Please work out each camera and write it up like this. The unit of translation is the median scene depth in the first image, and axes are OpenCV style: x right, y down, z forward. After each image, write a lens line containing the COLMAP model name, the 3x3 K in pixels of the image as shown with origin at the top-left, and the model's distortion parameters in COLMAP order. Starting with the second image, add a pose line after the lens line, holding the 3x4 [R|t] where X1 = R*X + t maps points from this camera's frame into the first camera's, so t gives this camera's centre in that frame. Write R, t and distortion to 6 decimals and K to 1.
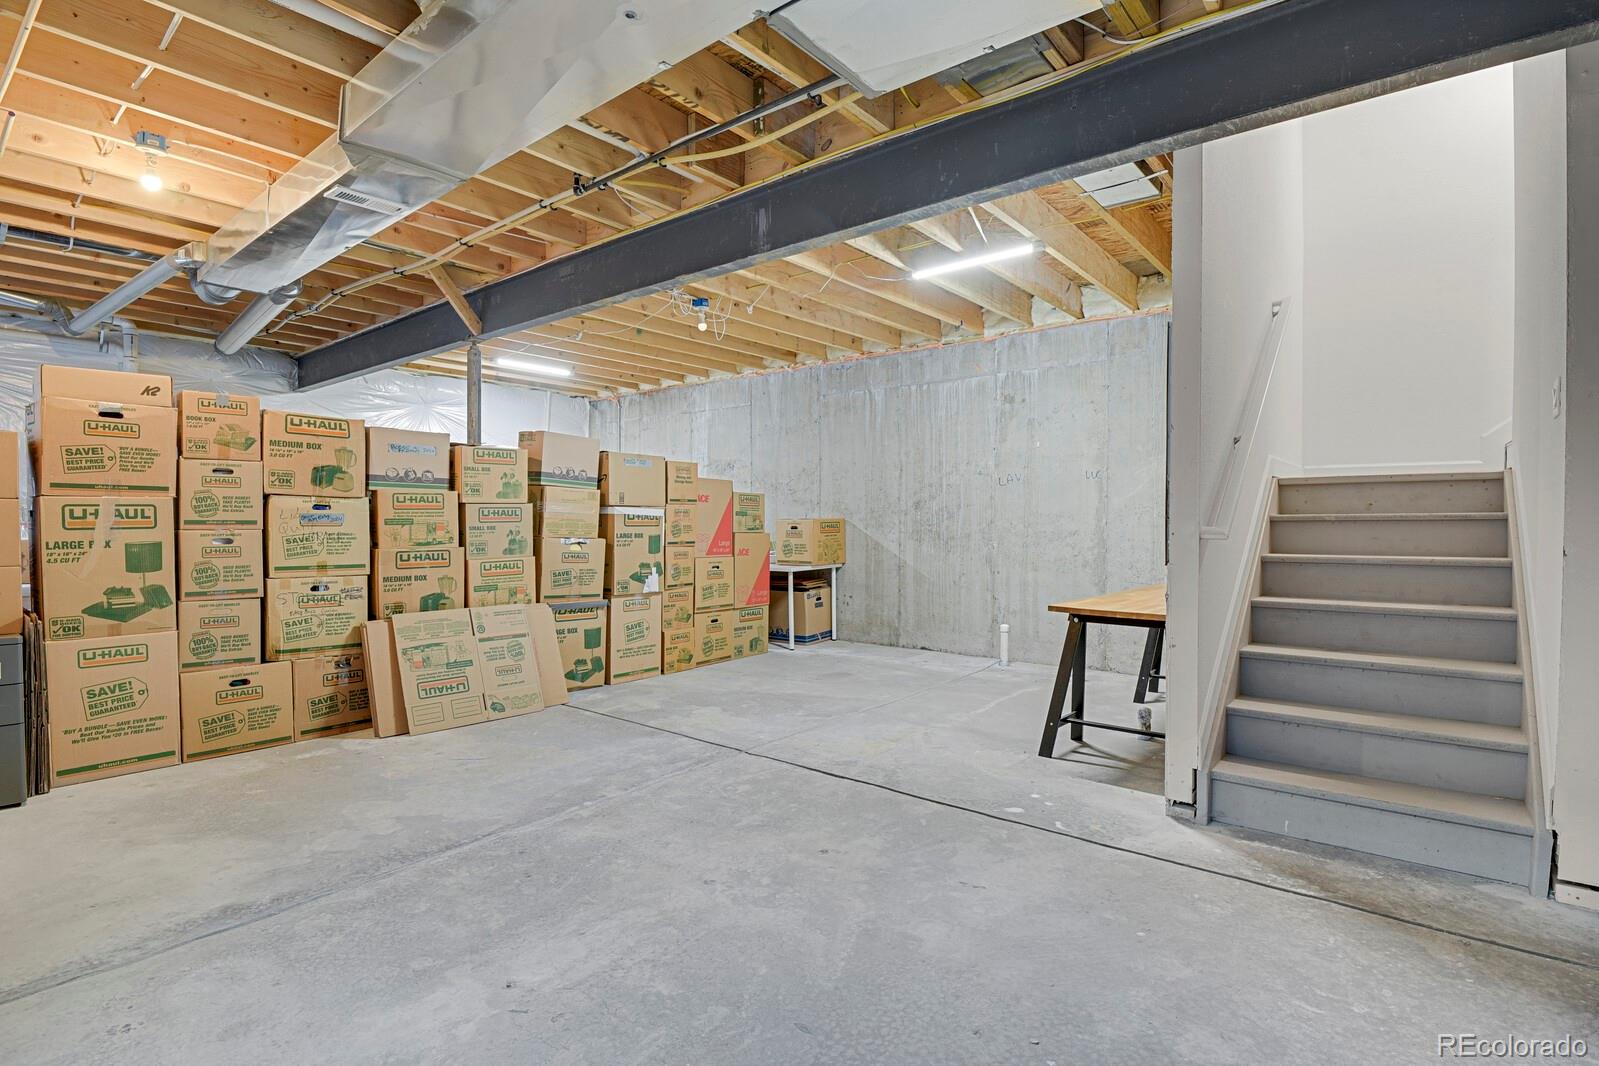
lens RADIAL K [[777.8, 0, 811.1], [0, 777.8, 534.4], [0, 0, 1]] dist [-0.028467, -0.002381]
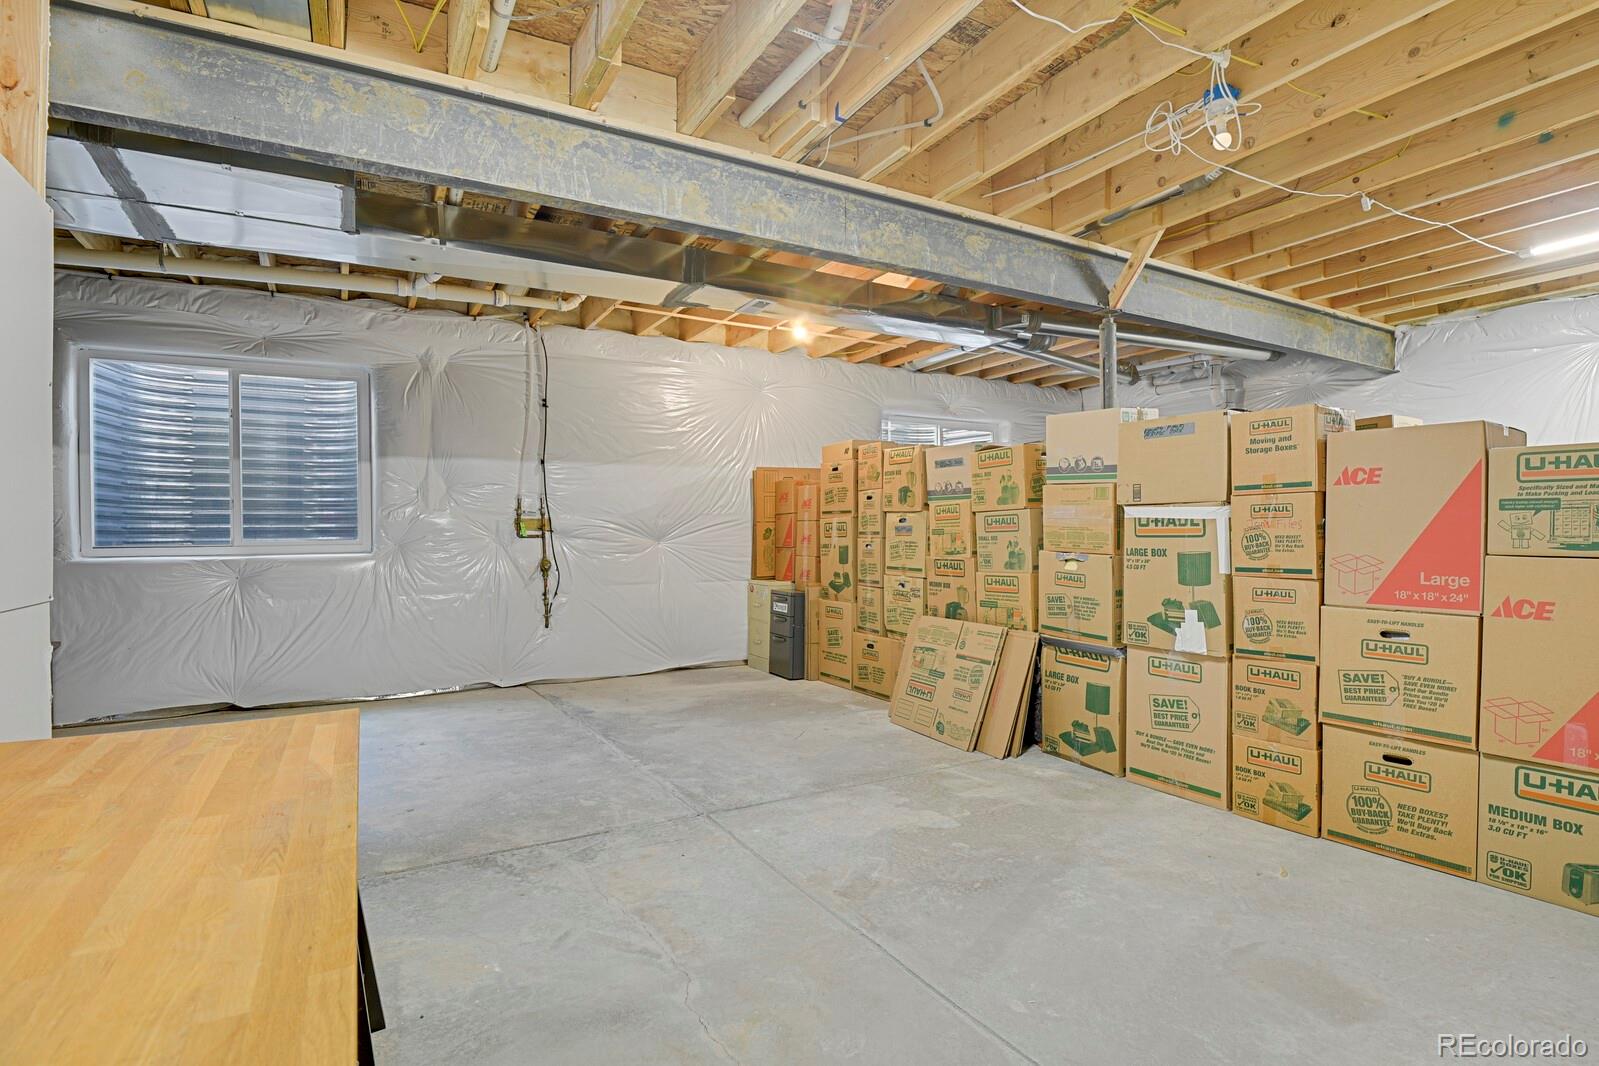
lens RADIAL K [[777.8, 0, 811.6], [0, 777.8, 532.4], [0, 0, 1]] dist [-0.028467, -0.002381]
pose [[-0.355060, -0.005297, -0.934829, 0.590986], [-0.014264, 0.999898, -0.000248, -0.013807], [0.934735, 0.013246, -0.355099, 1.308979]]
